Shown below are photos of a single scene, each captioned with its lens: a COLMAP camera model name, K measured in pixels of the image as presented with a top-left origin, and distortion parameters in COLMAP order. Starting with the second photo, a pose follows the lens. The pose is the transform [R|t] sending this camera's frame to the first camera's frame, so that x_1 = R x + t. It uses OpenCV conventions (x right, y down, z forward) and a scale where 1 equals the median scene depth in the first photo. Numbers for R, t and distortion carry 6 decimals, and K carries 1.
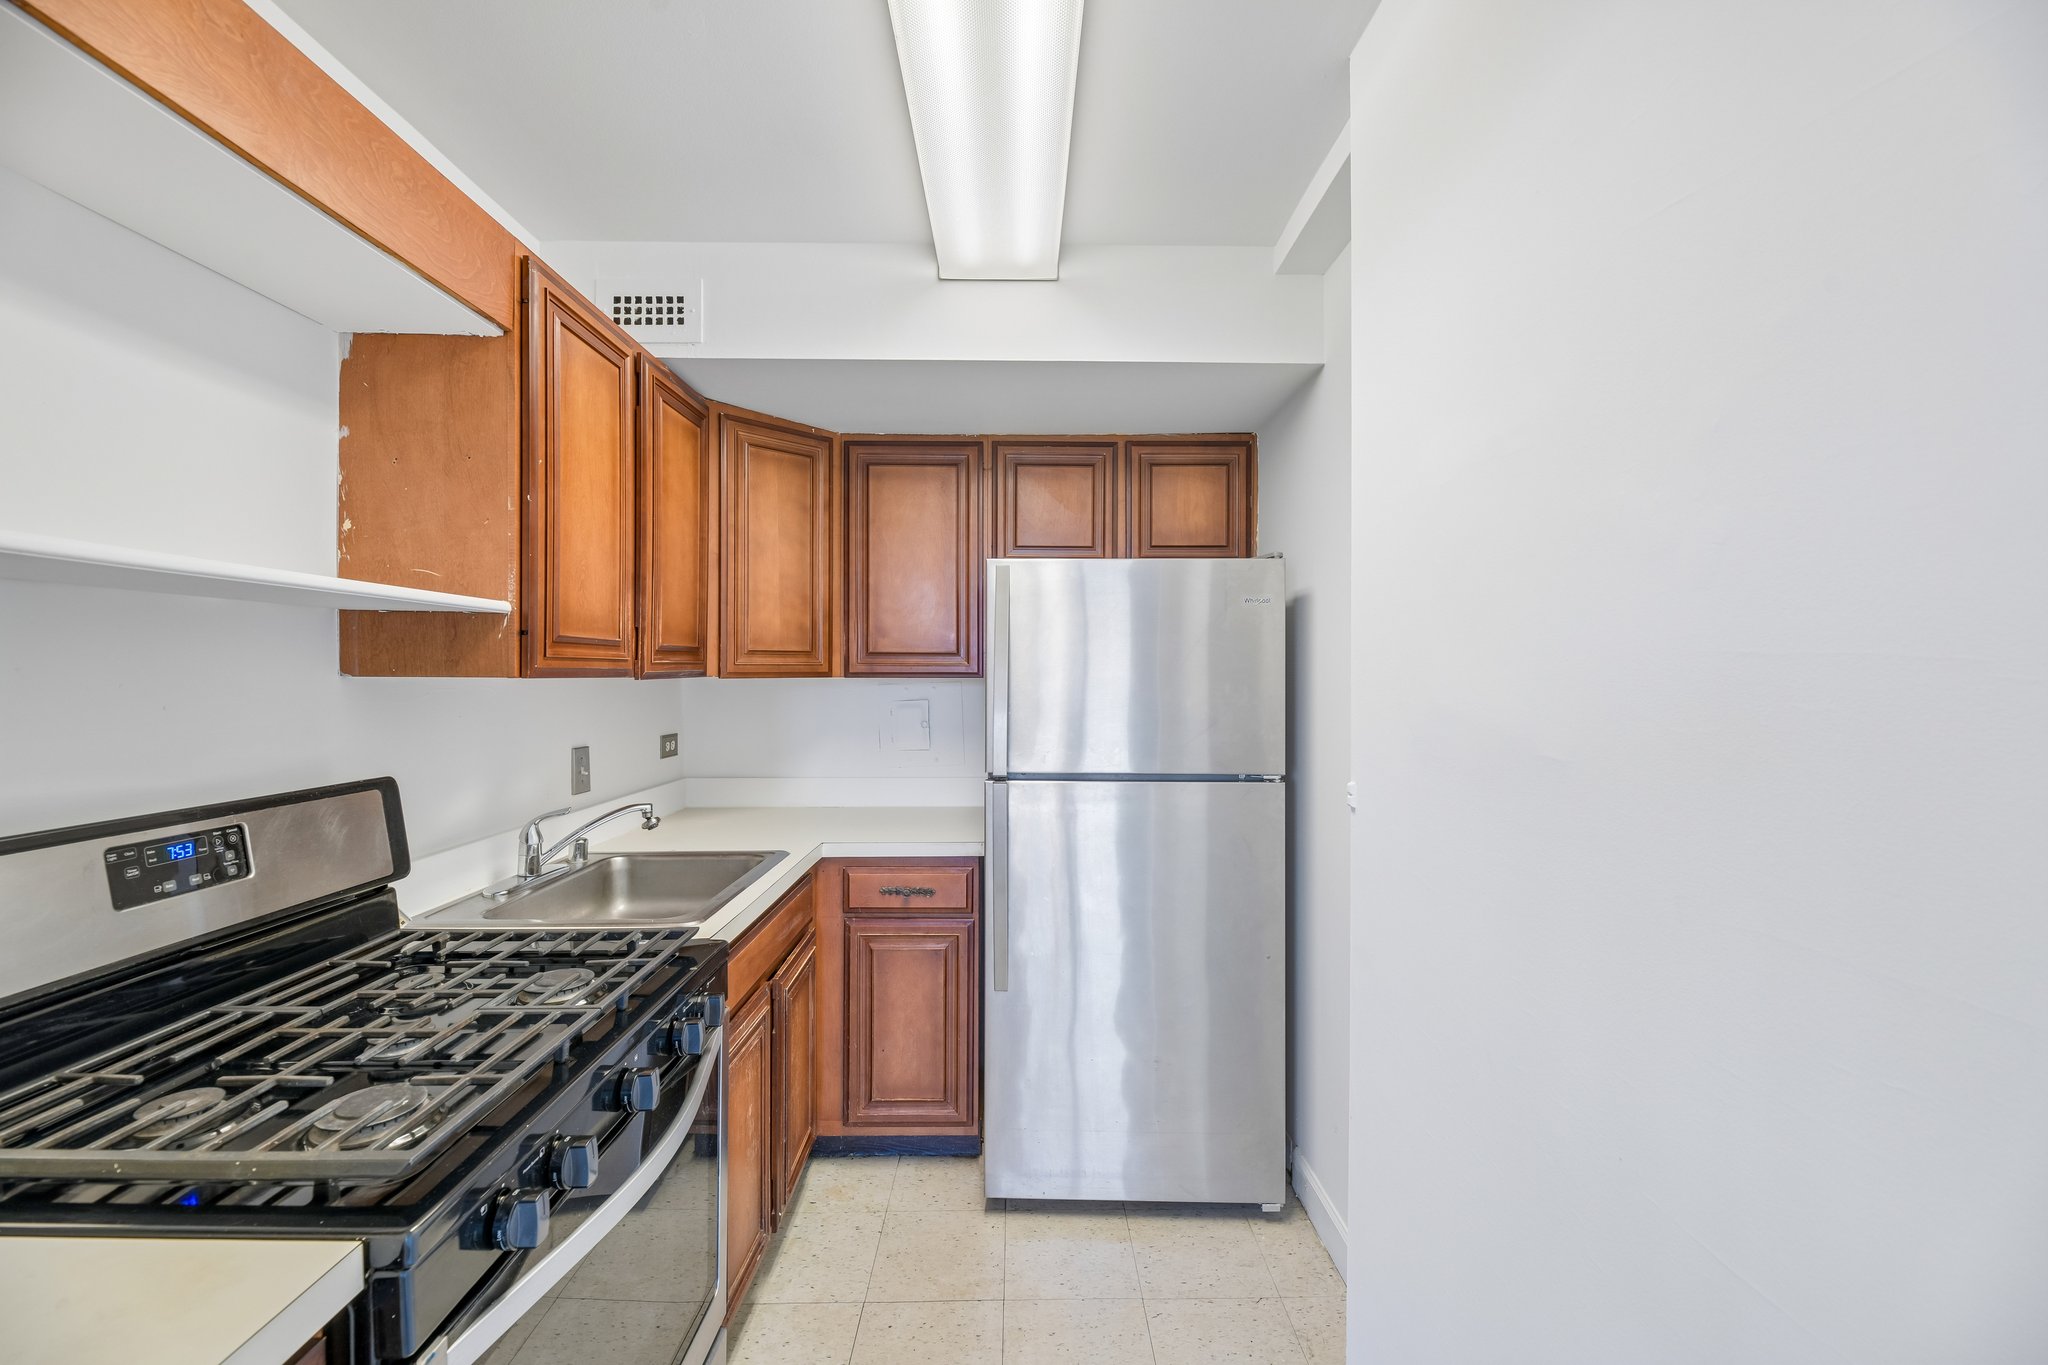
lens RADIAL K [[835.2, 0, 1062.6], [0, 835.2, 675.1], [0, 0, 1]] dist [0.007462, -0.003540]
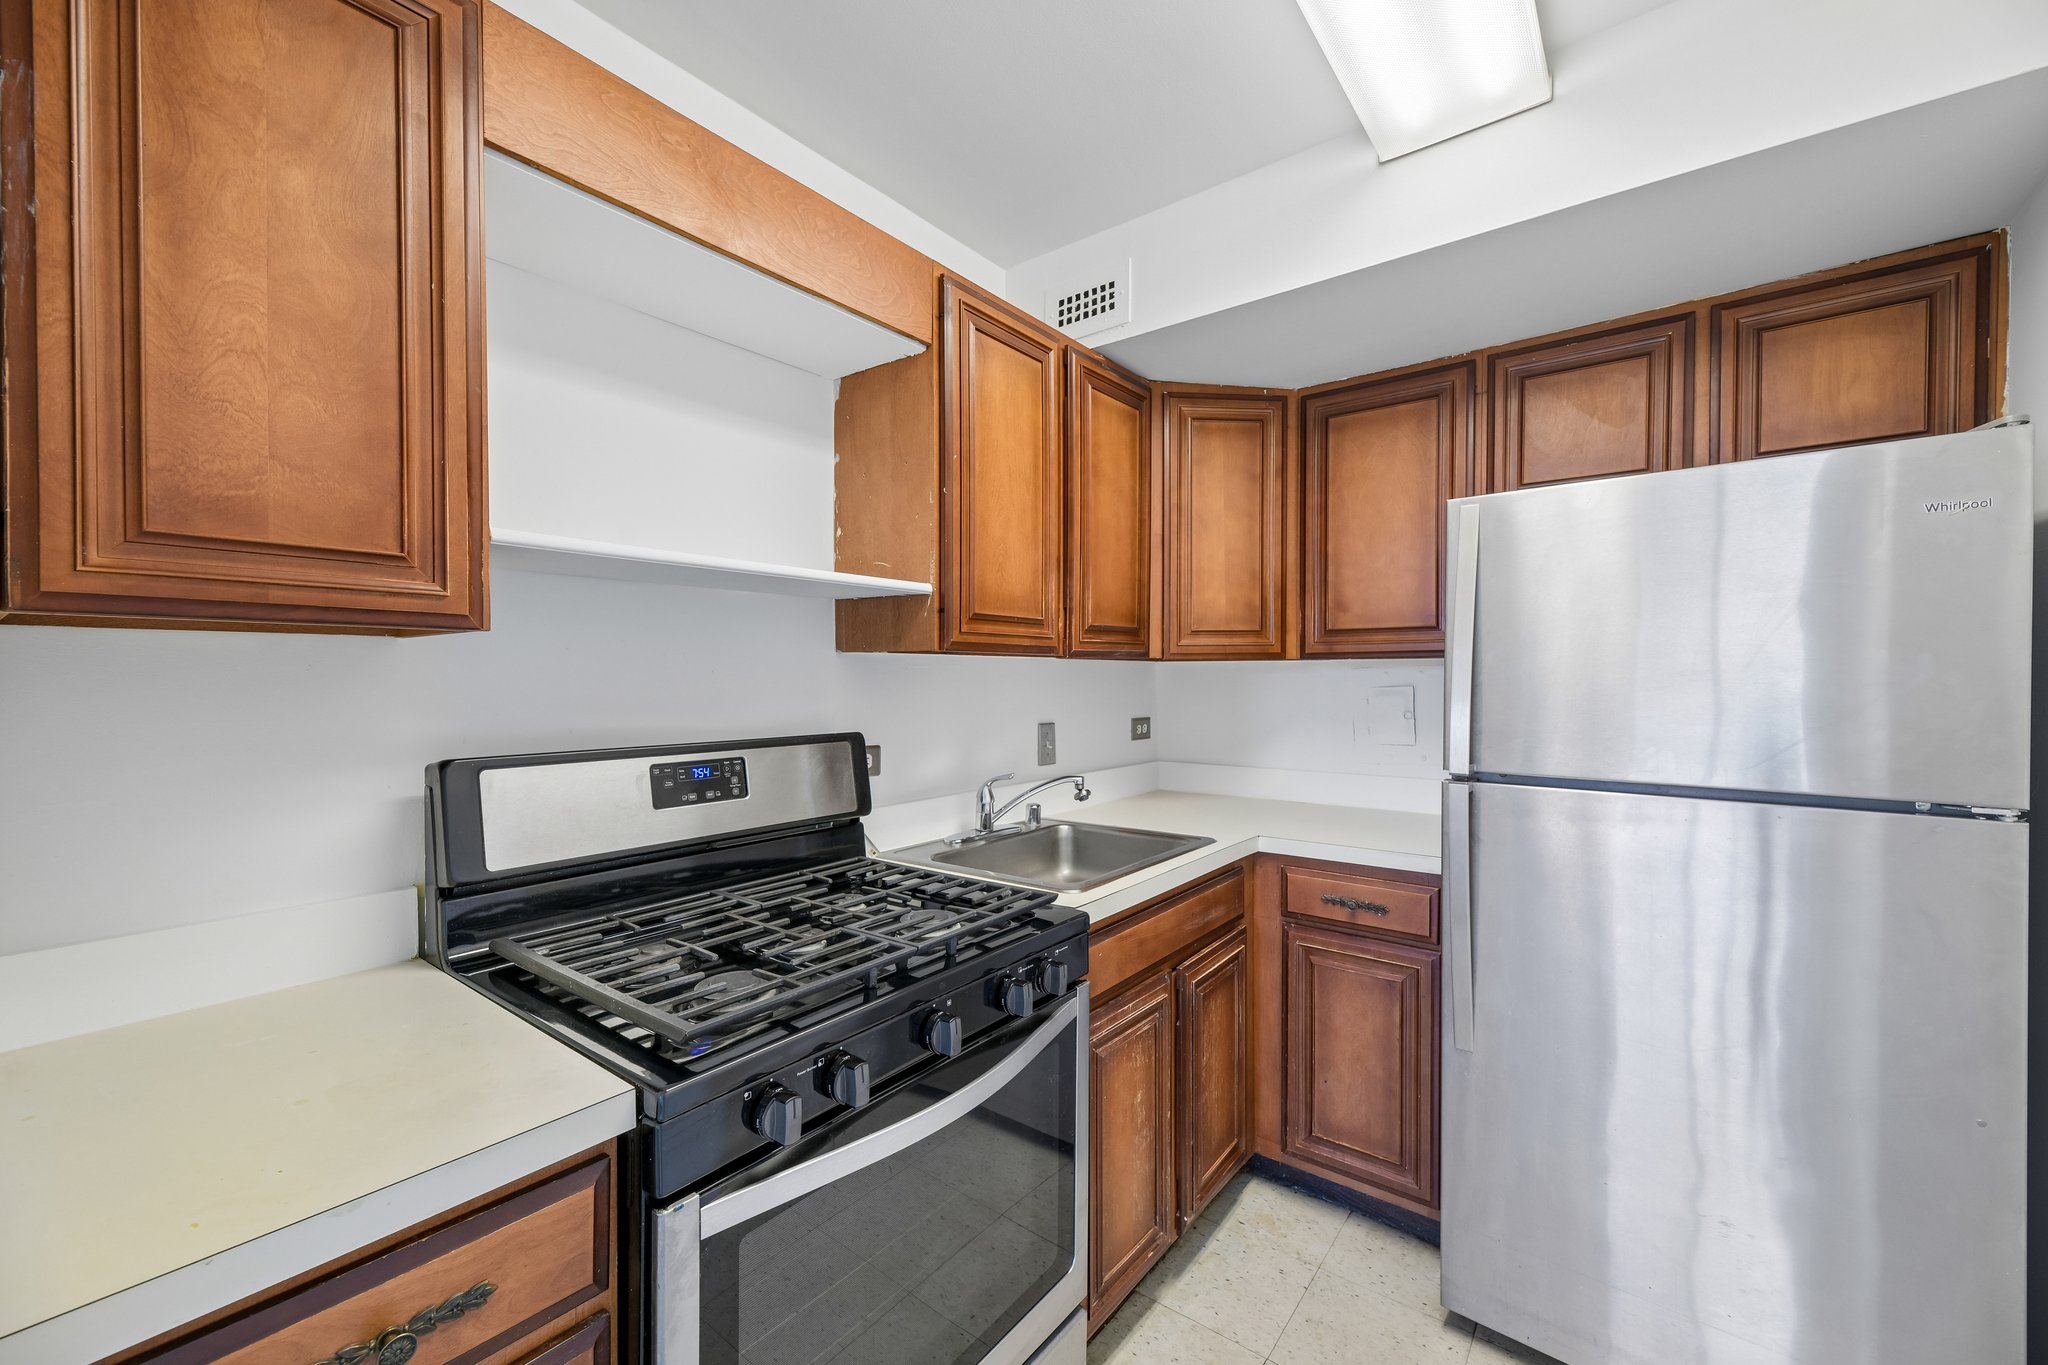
lens RADIAL K [[835.2, 0, 1036.6], [0, 835.2, 687.5], [0, 0, 1]] dist [0.007462, -0.003540]
pose [[0.766649, -0.000123, -0.642067, 0.130412], [0.005369, 0.999966, 0.006219, 0.035024], [0.642044, -0.008215, 0.766623, 0.161762]]
